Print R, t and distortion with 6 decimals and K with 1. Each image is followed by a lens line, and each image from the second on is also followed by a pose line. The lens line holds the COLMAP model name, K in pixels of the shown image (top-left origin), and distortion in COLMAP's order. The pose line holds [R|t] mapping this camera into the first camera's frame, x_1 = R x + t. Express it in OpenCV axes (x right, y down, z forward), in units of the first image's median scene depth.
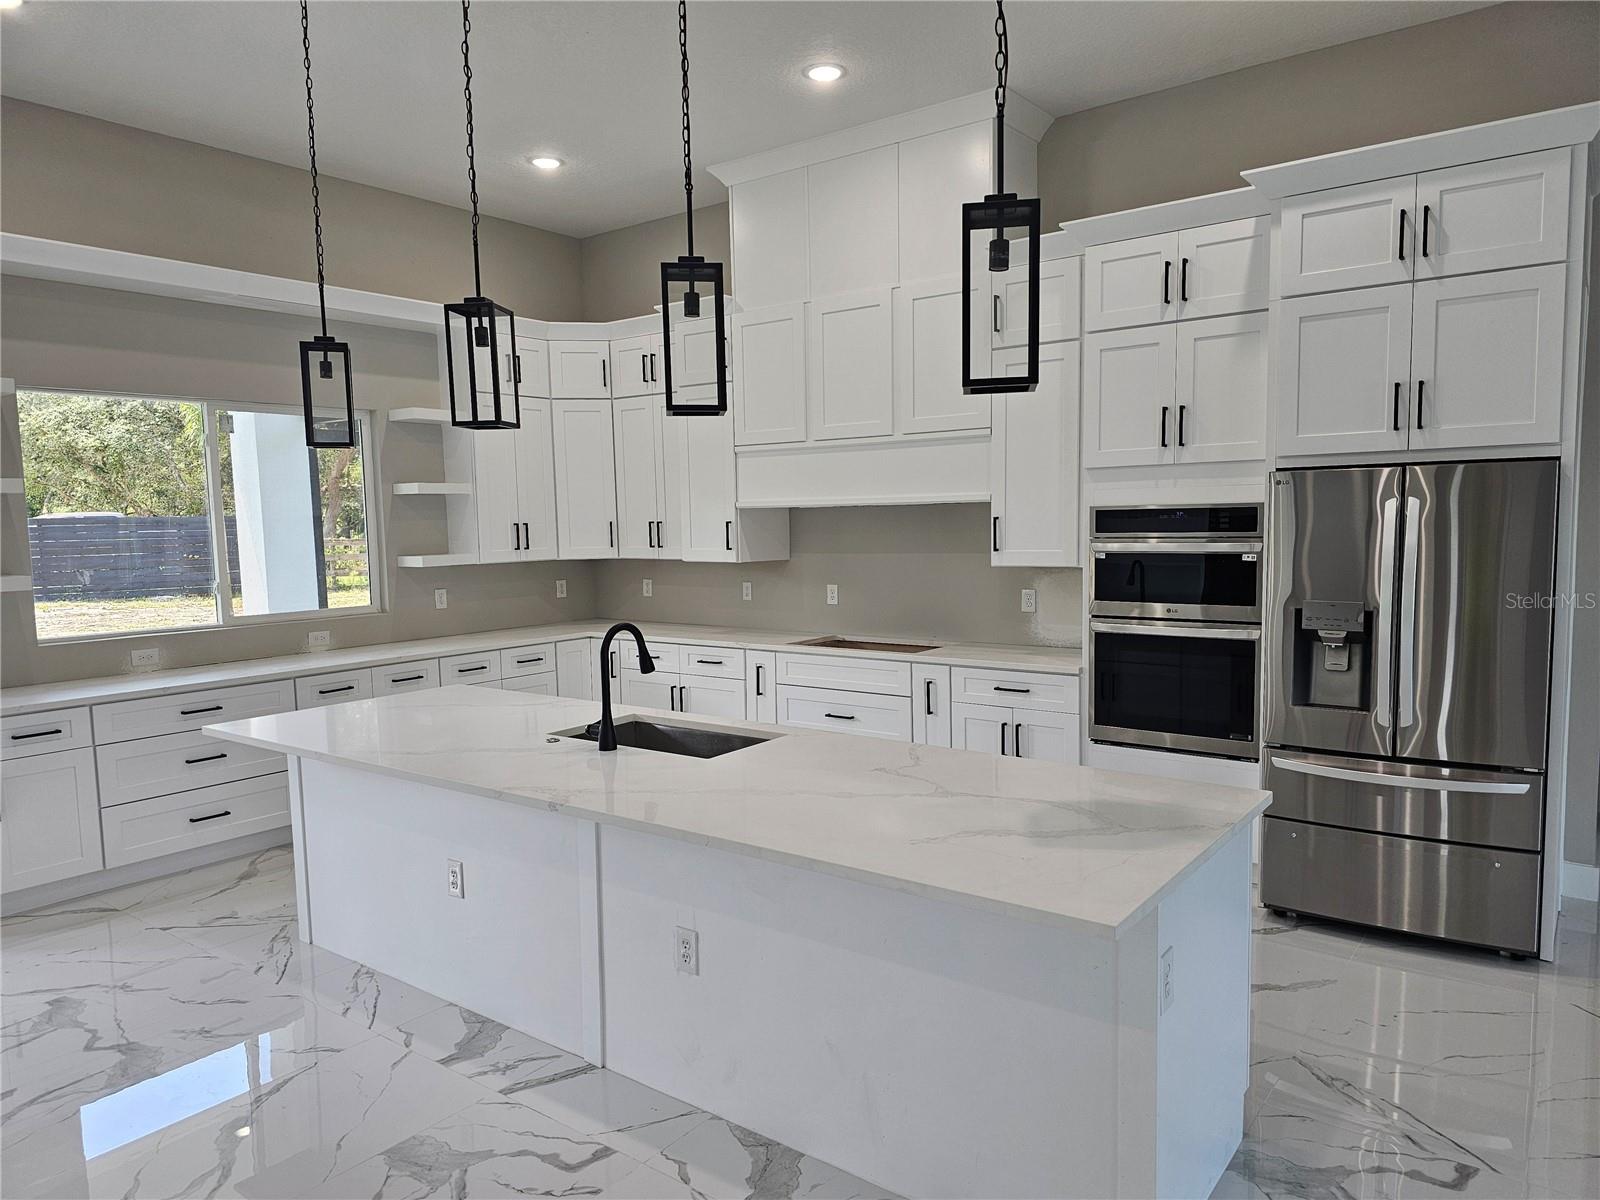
lens RADIAL K [[1065.9, 0, 810.1], [0, 1065.9, 614.0], [0, 0, 1]] dist [0.081892, -0.082628]
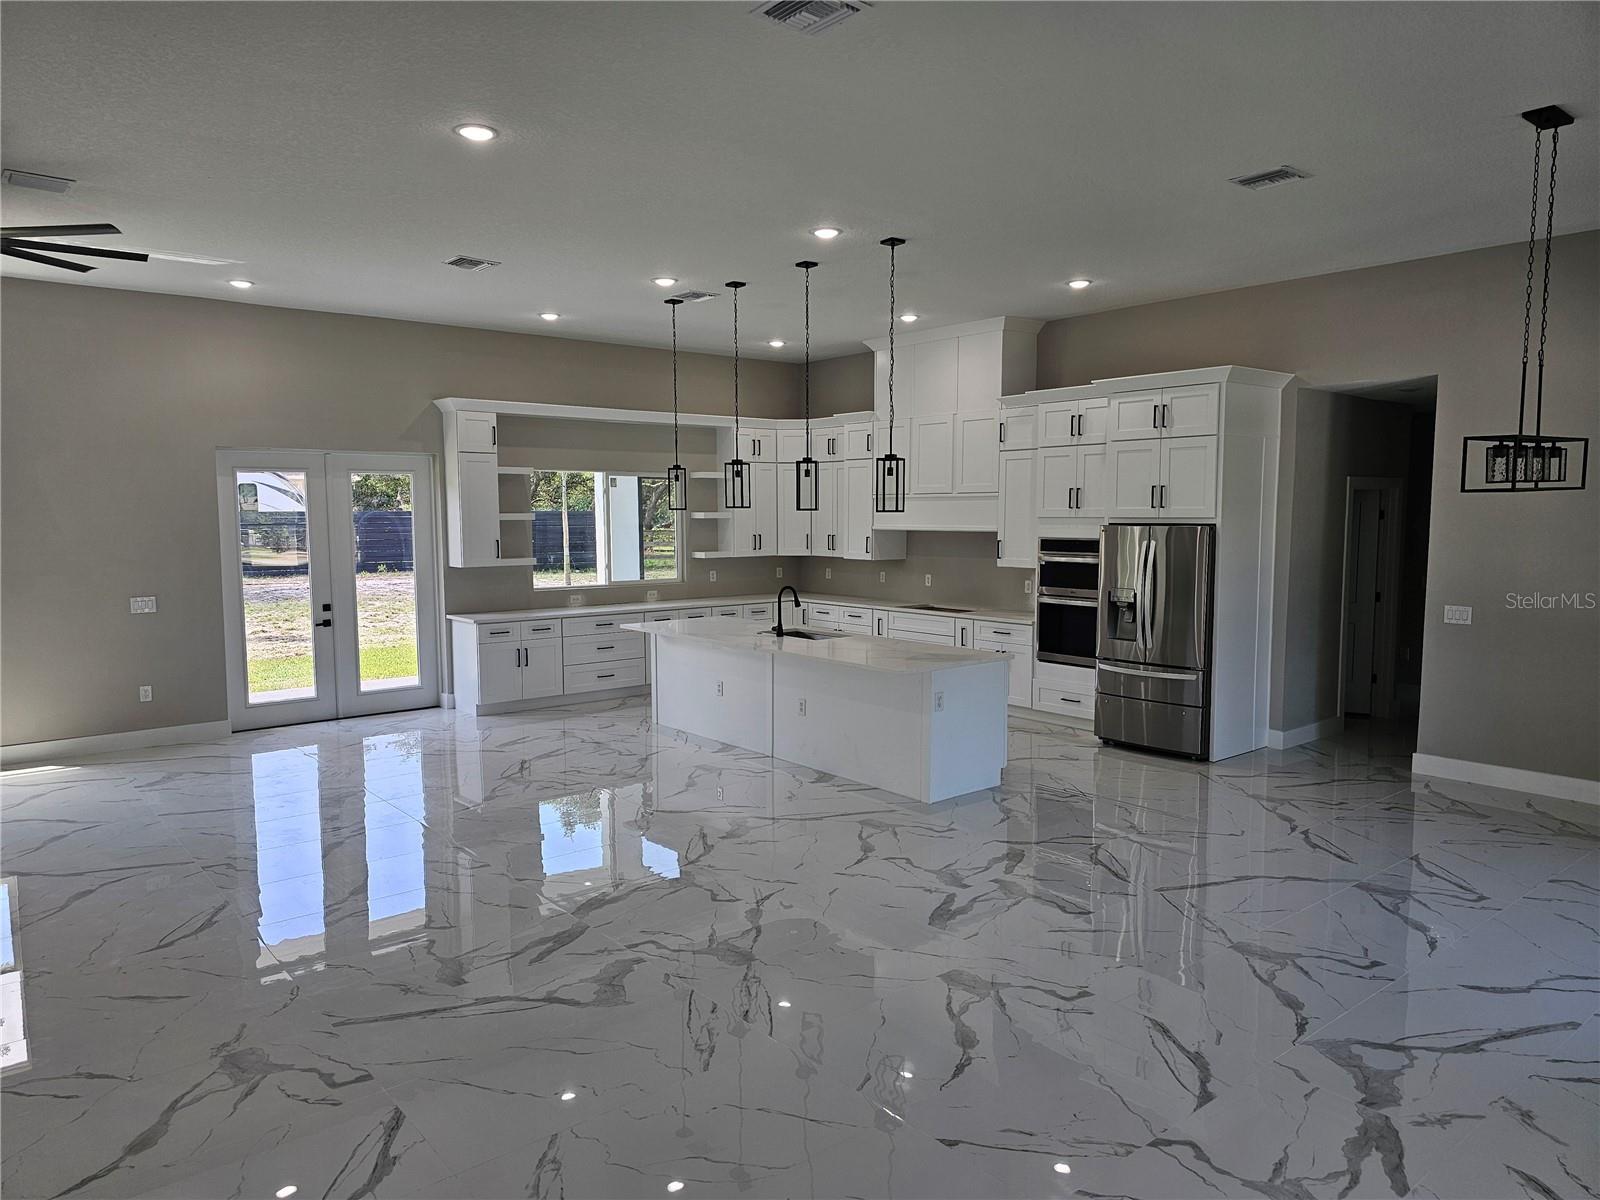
lens RADIAL K [[1065.9, 0, 810.1], [0, 1065.9, 614.0], [0, 0, 1]] dist [0.081892, -0.082628]
pose [[0.973593, 0.040077, -0.224747, 0.298619], [-0.038265, 0.999190, 0.012418, 0.029134], [0.225062, -0.003490, 0.974338, -0.959700]]
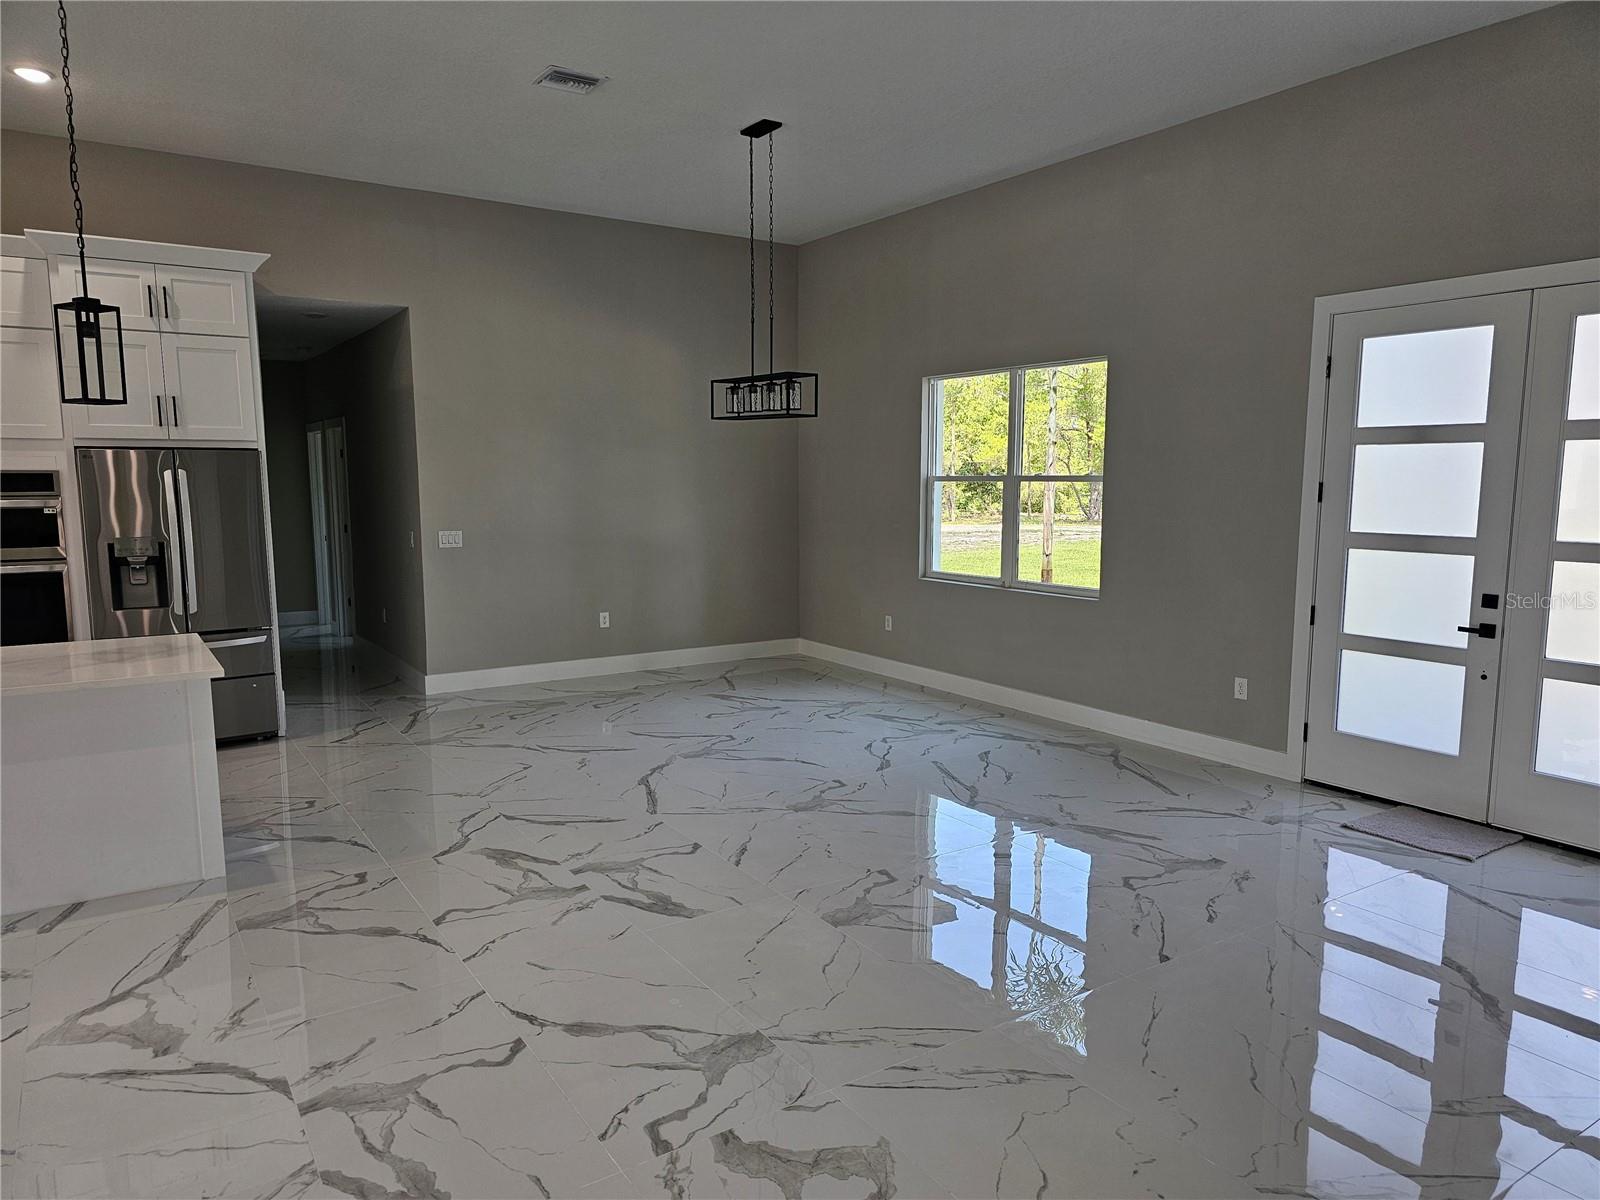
lens RADIAL K [[1065.9, 0, 810.1], [0, 1065.9, 614.0], [0, 0, 1]] dist [0.081892, -0.082628]
pose [[0.331589, -0.102566, 0.937832, -0.523706], [0.081983, 0.993445, 0.079662, 0.042027], [-0.939855, 0.050471, 0.337824, -0.320729]]
